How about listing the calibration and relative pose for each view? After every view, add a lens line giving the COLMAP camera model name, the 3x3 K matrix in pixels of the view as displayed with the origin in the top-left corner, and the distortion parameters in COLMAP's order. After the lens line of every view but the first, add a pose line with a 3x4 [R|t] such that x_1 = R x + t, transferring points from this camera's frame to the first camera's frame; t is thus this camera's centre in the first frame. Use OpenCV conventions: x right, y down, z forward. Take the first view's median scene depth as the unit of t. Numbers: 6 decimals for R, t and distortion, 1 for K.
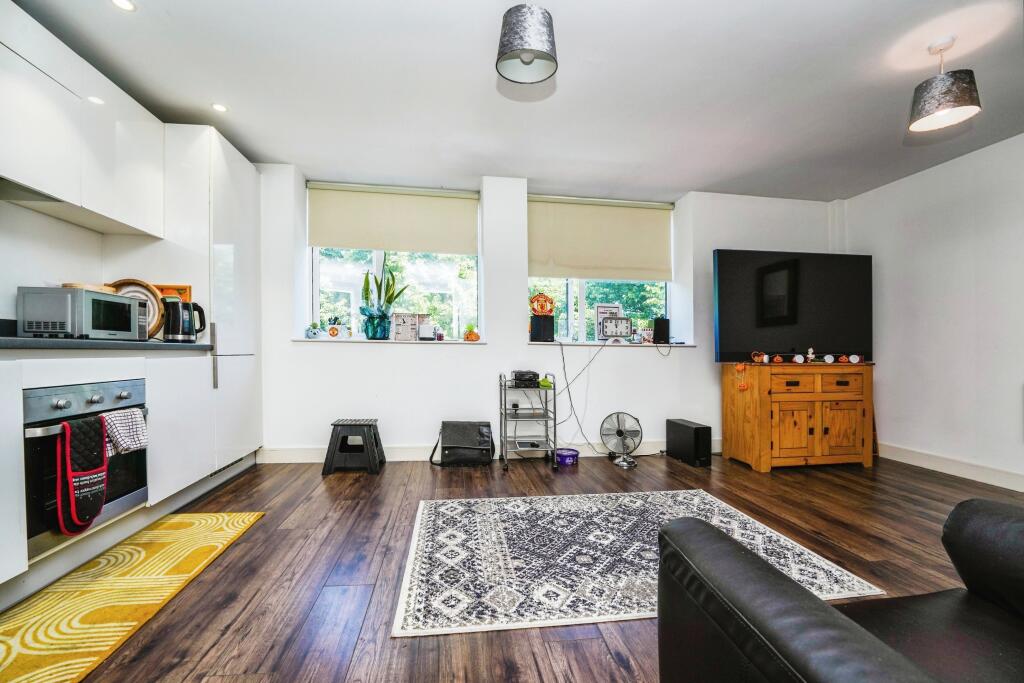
lens RADIAL K [[430.1, 0, 508.6], [0, 430.1, 395.9], [0, 0, 1]] dist [-0.035827, 0.005846]
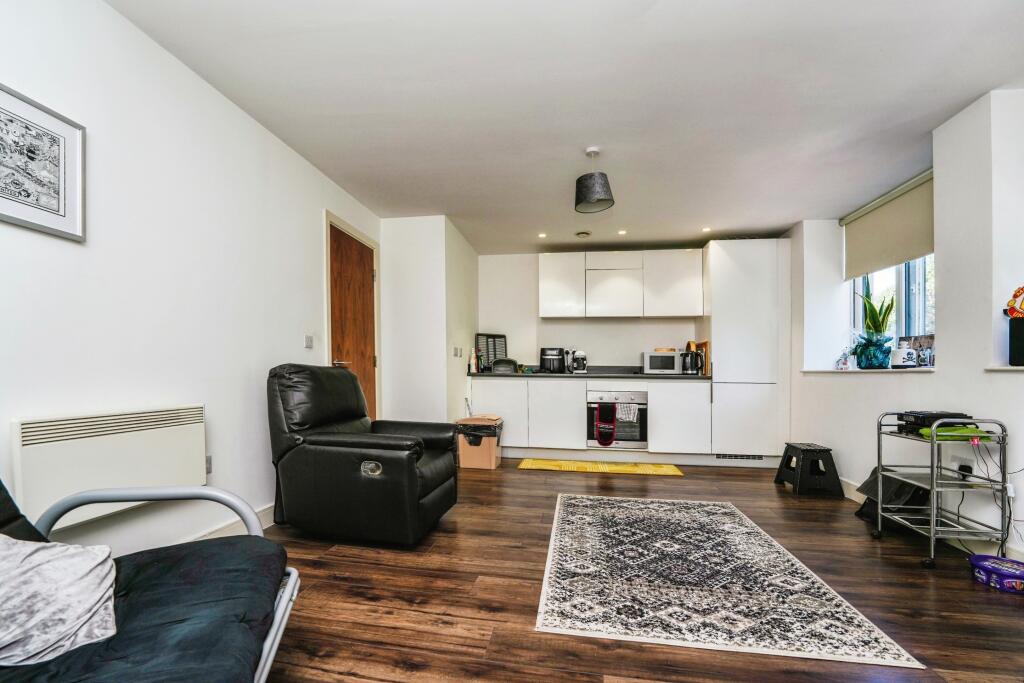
lens RADIAL K [[406.7, 0, 465.0], [0, 406.7, 365.9], [0, 0, 1]] dist [-0.029611, -0.000159]
pose [[-0.381075, -0.033262, -0.923946, 1.355137], [-0.105922, 0.994343, 0.007891, -0.082707], [0.918456, 0.100873, -0.382443, 0.846981]]
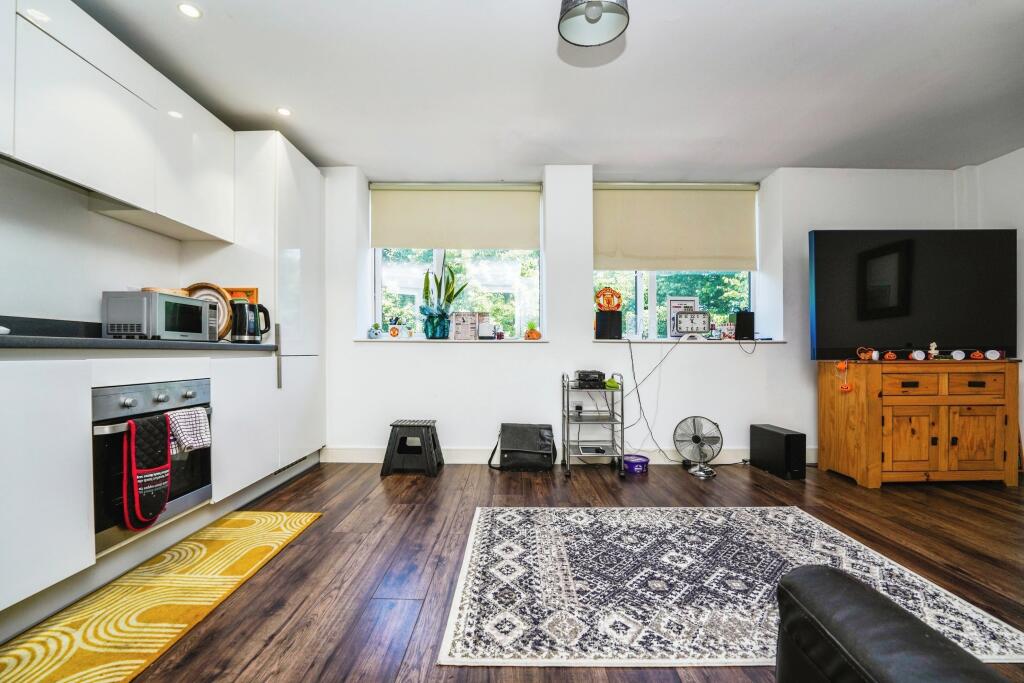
lens RADIAL K [[430.1, 0, 508.6], [0, 430.1, 395.9], [0, 0, 1]] dist [-0.035827, 0.005846]
pose [[0.989252, 0.005000, -0.146135, 0.000792], [-0.005571, 0.999978, -0.003499, 0.001457], [0.146114, 0.004275, 0.989259, 0.084447]]
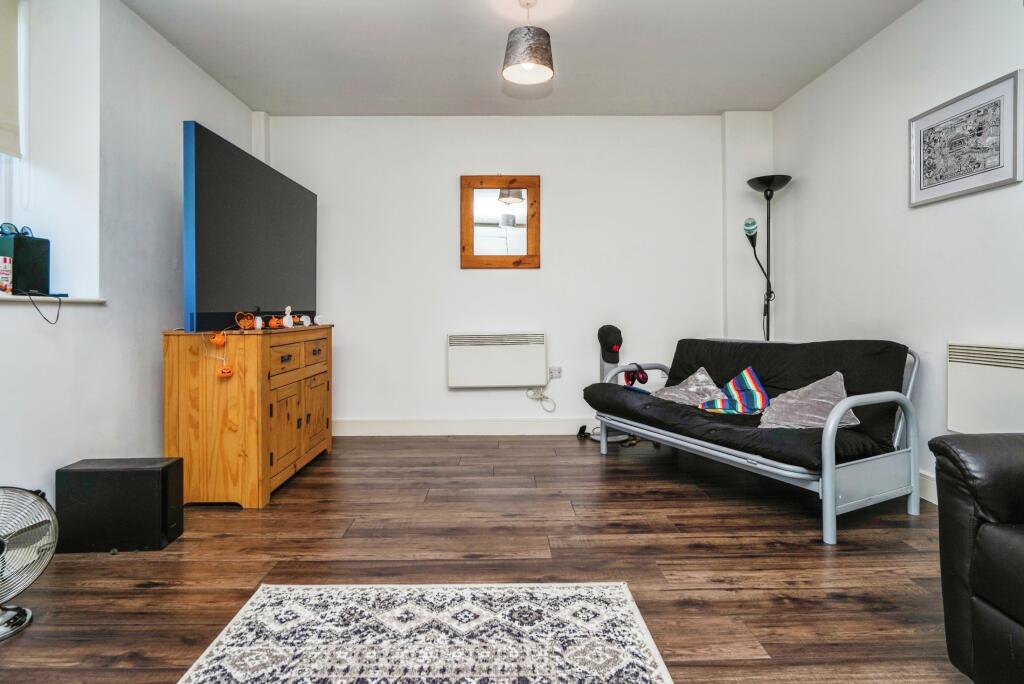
lens RADIAL K [[524.0, 0, 494.0], [0, 524.0, 311.1], [0, 0, 1]] dist [-0.002574, -0.000249]
pose [[0.123259, -0.003378, 0.992369, -0.158539], [0.110375, 0.993836, -0.010326, -0.082726], [-0.986217, 0.110805, 0.122872, 0.797072]]
